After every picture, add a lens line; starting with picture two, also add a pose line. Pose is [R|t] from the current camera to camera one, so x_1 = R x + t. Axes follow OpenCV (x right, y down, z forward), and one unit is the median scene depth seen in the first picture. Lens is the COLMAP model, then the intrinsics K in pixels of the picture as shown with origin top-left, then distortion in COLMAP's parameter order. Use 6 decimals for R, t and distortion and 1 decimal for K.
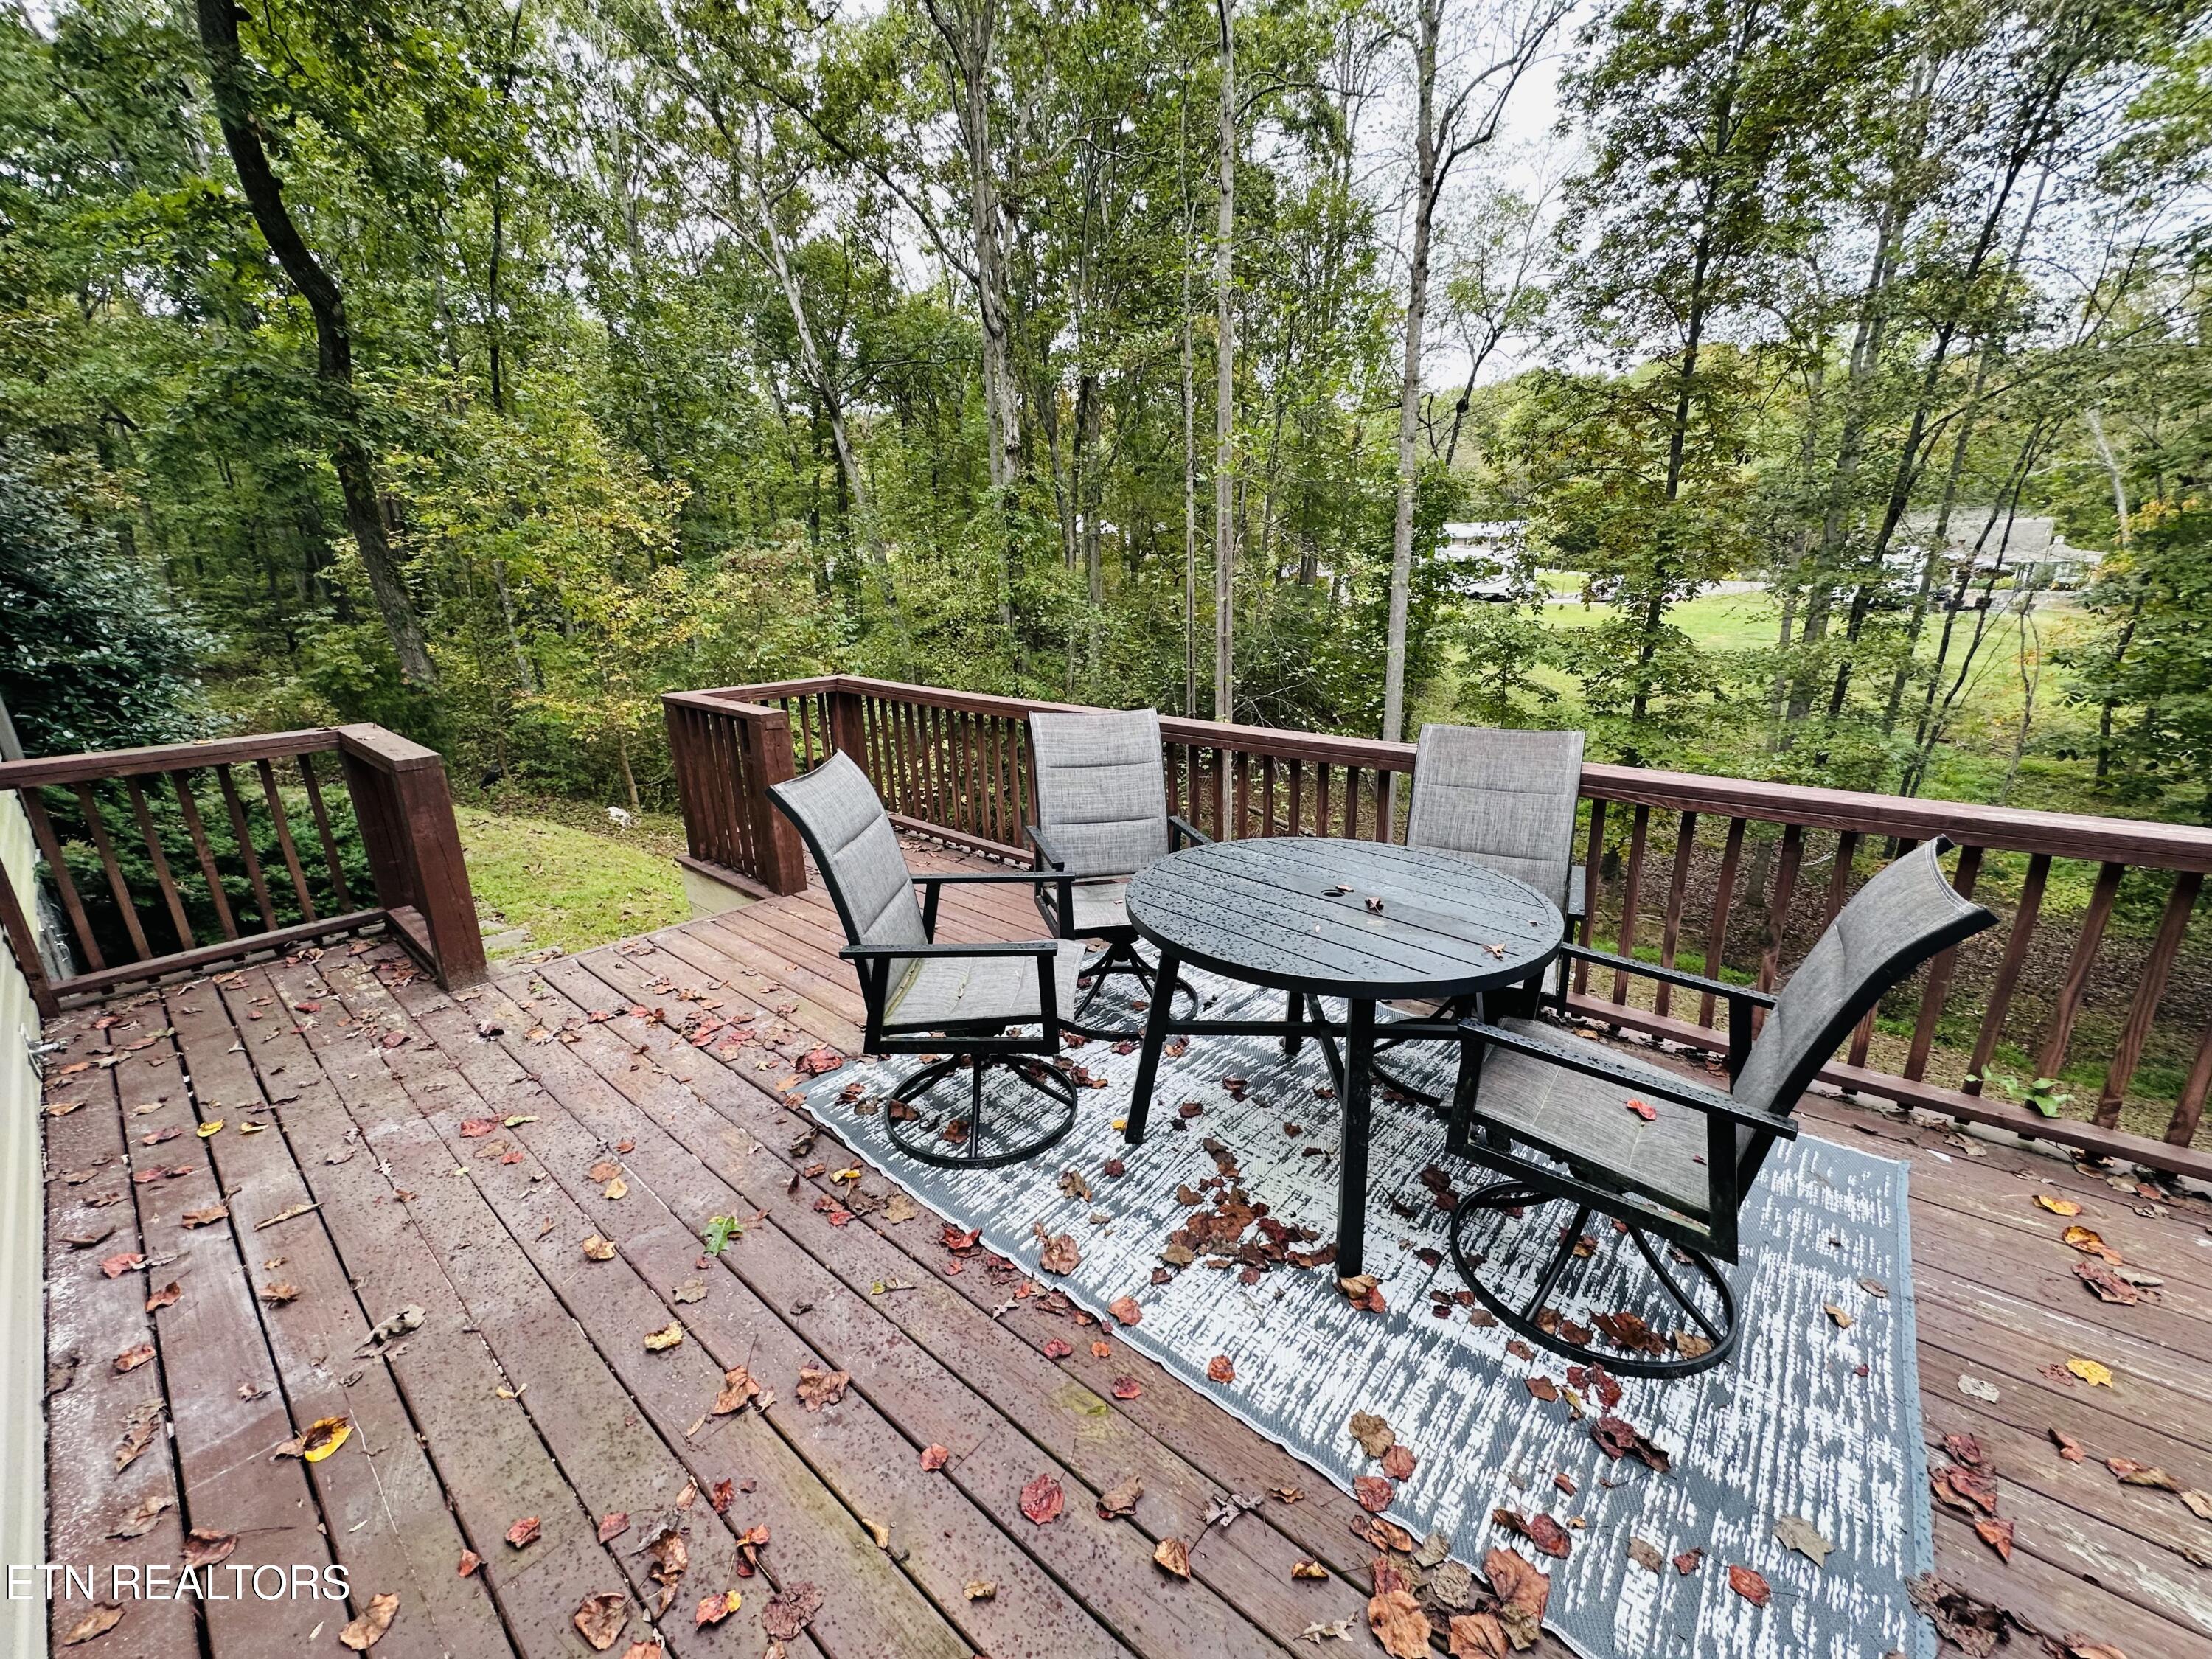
lens RADIAL K [[887.8, 0, 1104.0], [0, 887.8, 826.1], [0, 0, 1]] dist [-0.003966, 0.000061]
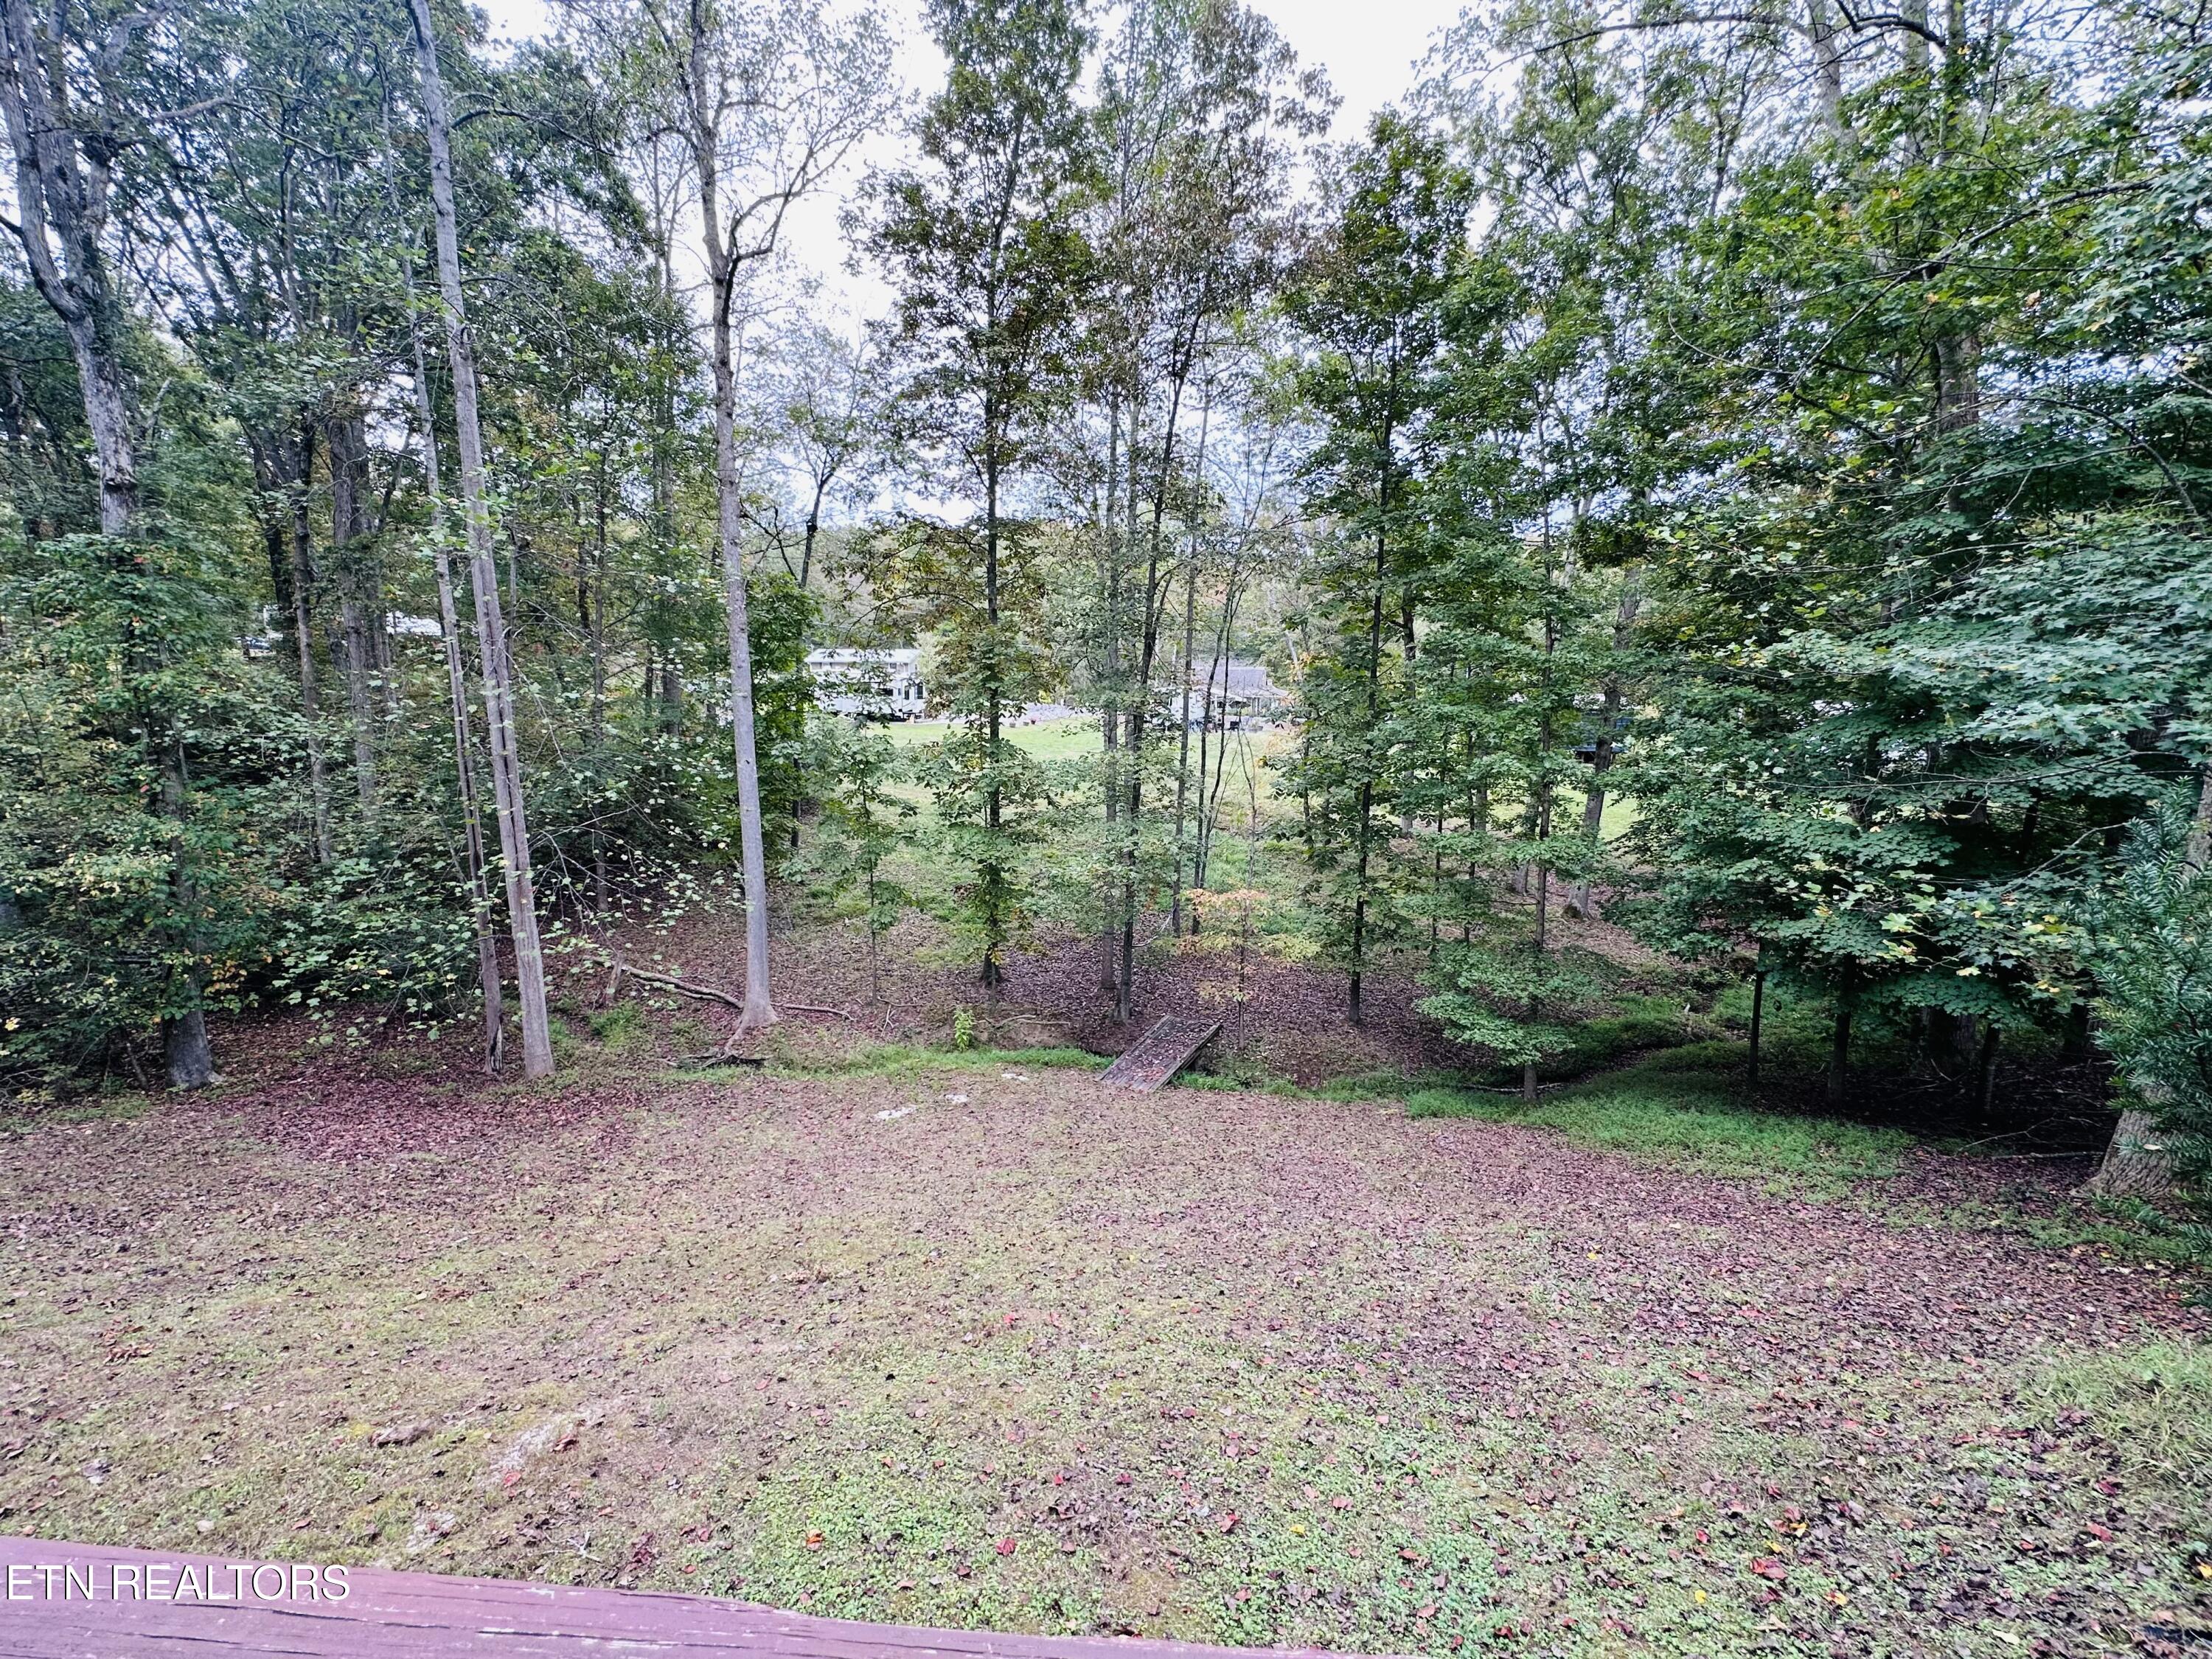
lens RADIAL K [[887.7, 0, 1106.3], [0, 887.7, 833.0], [0, 0, 1]] dist [-0.001590, -0.000125]
pose [[0.814858, -0.063403, 0.576182, 0.109759], [0.134048, 0.987668, -0.080893, -0.012388], [-0.563947, 0.143153, 0.813308, 0.077545]]
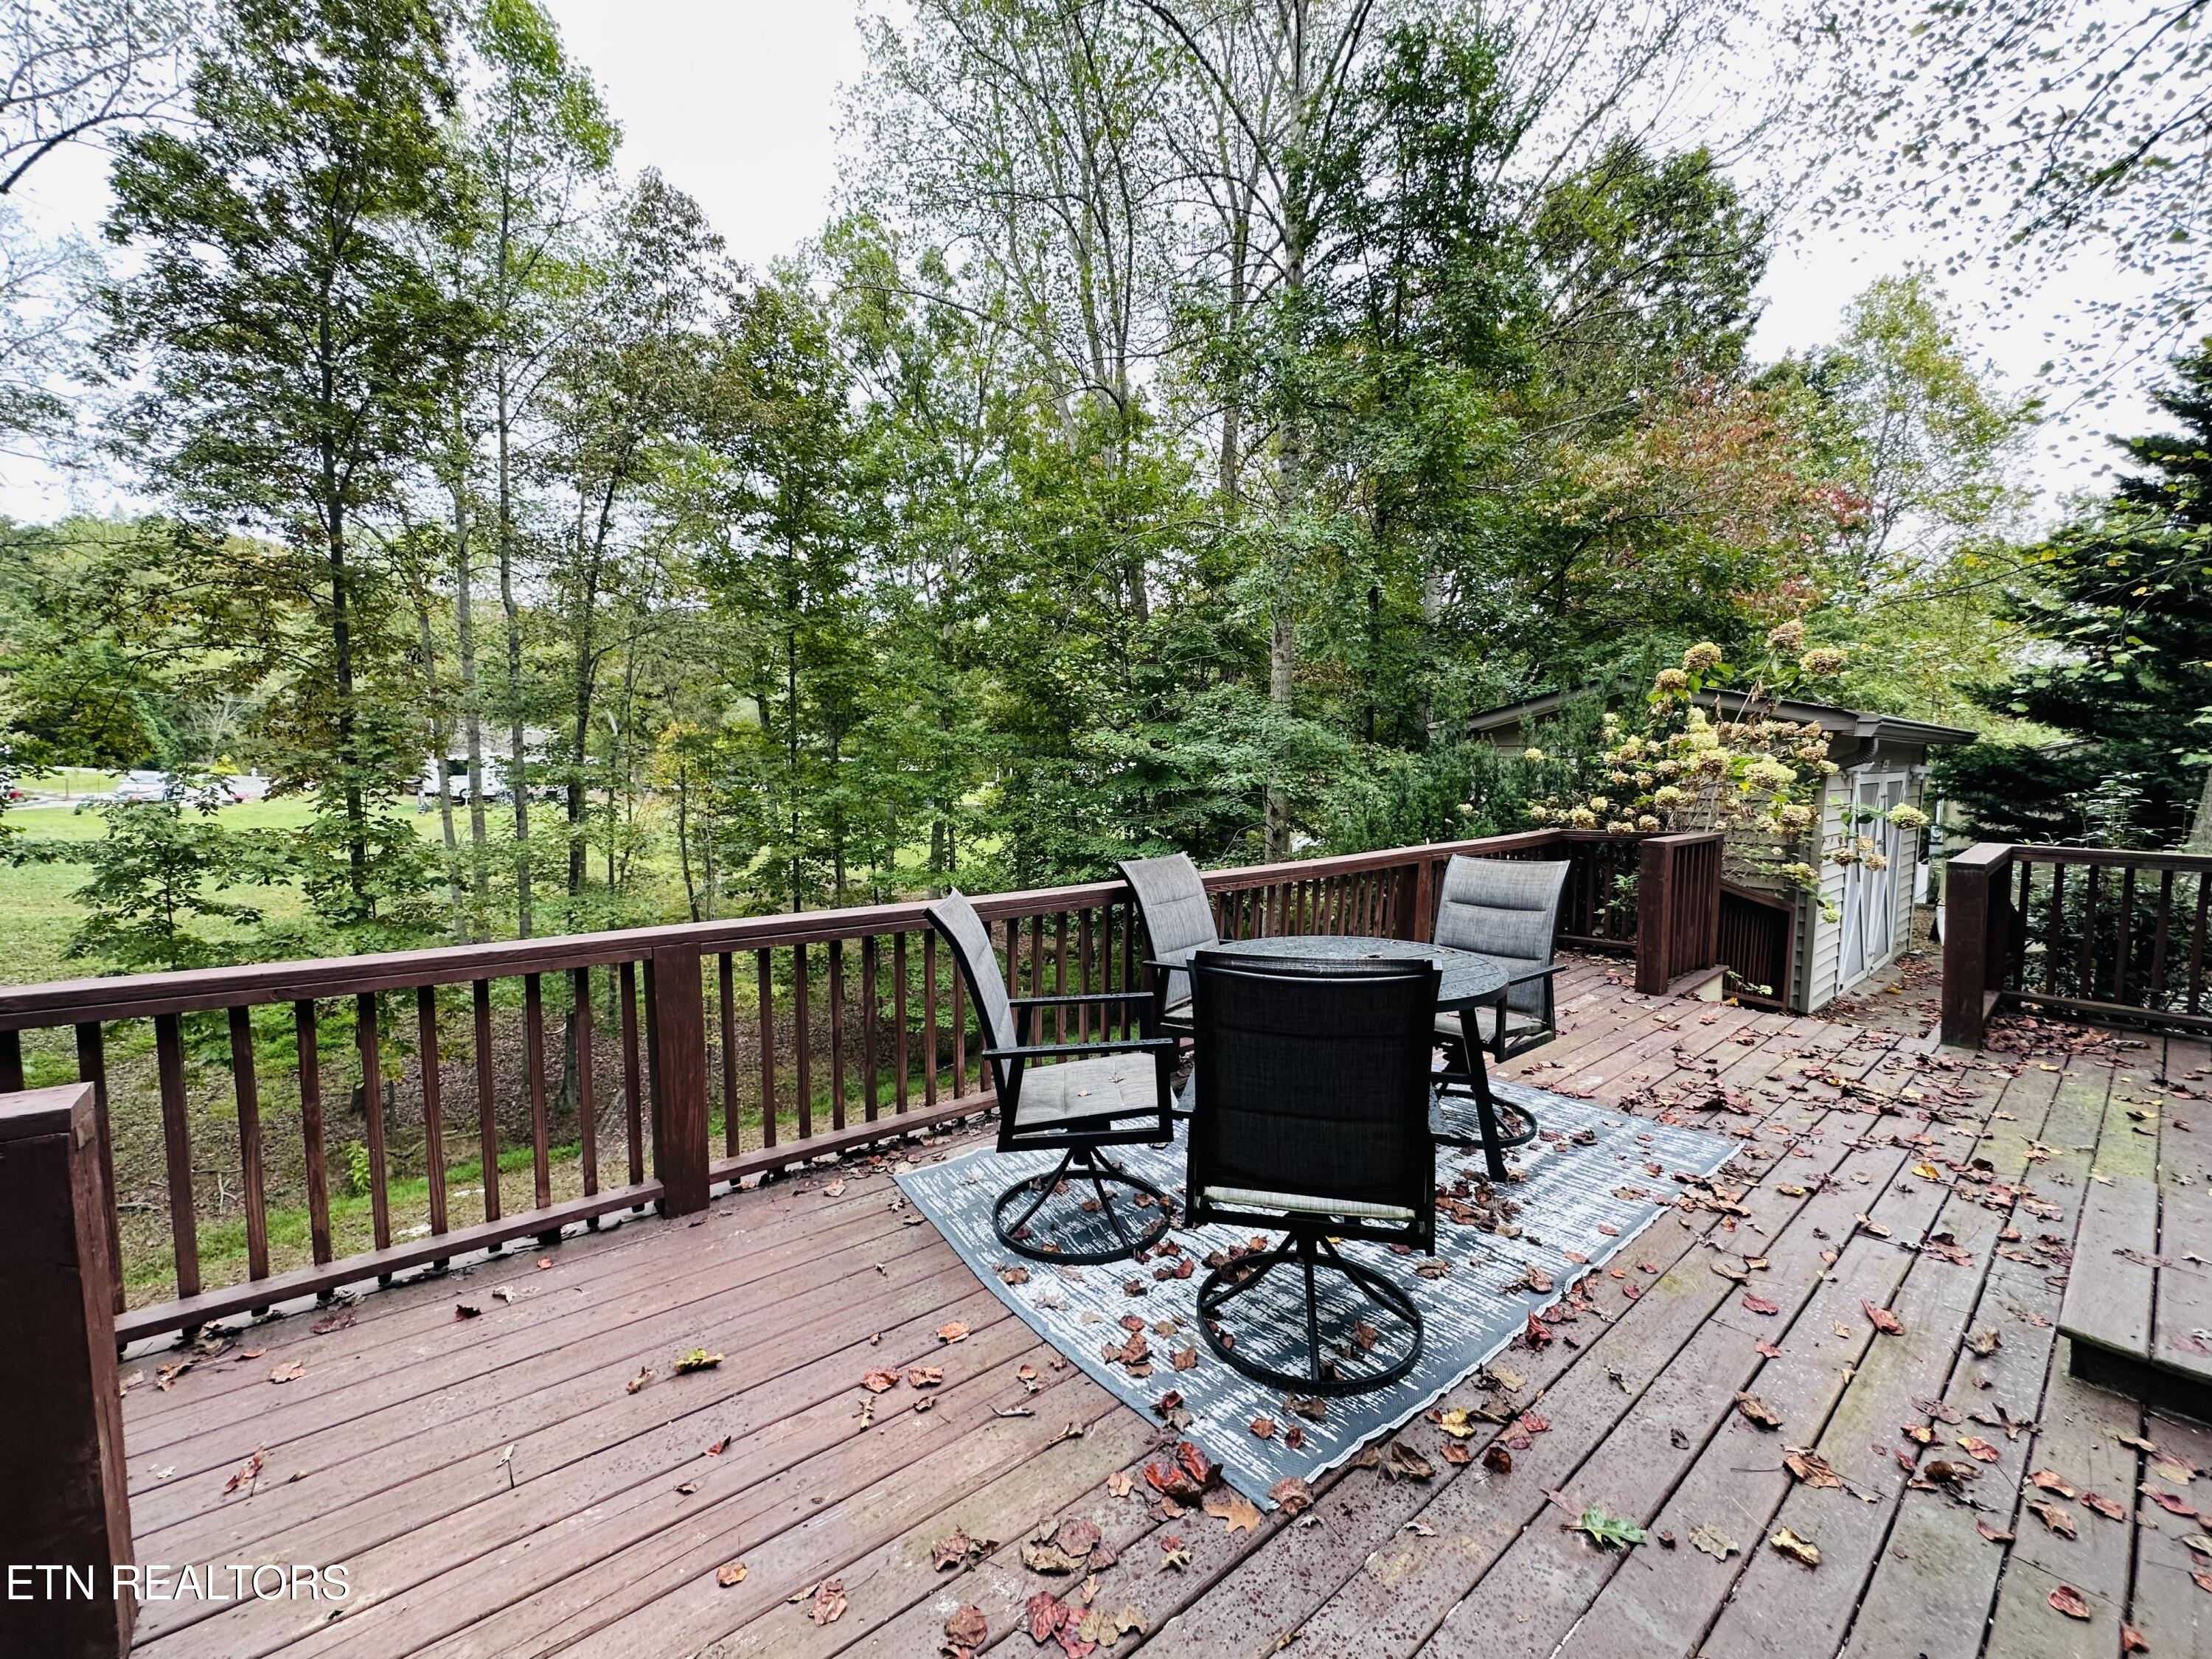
lens RADIAL K [[868.7, 0, 1101.1], [0, 868.7, 870.9], [0, 0, 1]] dist [-0.001109, -0.000004]
pose [[0.190894, -0.106950, 0.975767, -0.107994], [0.264402, 0.962910, 0.053814, -0.023414], [-0.945331, 0.247722, 0.212092, 0.100303]]
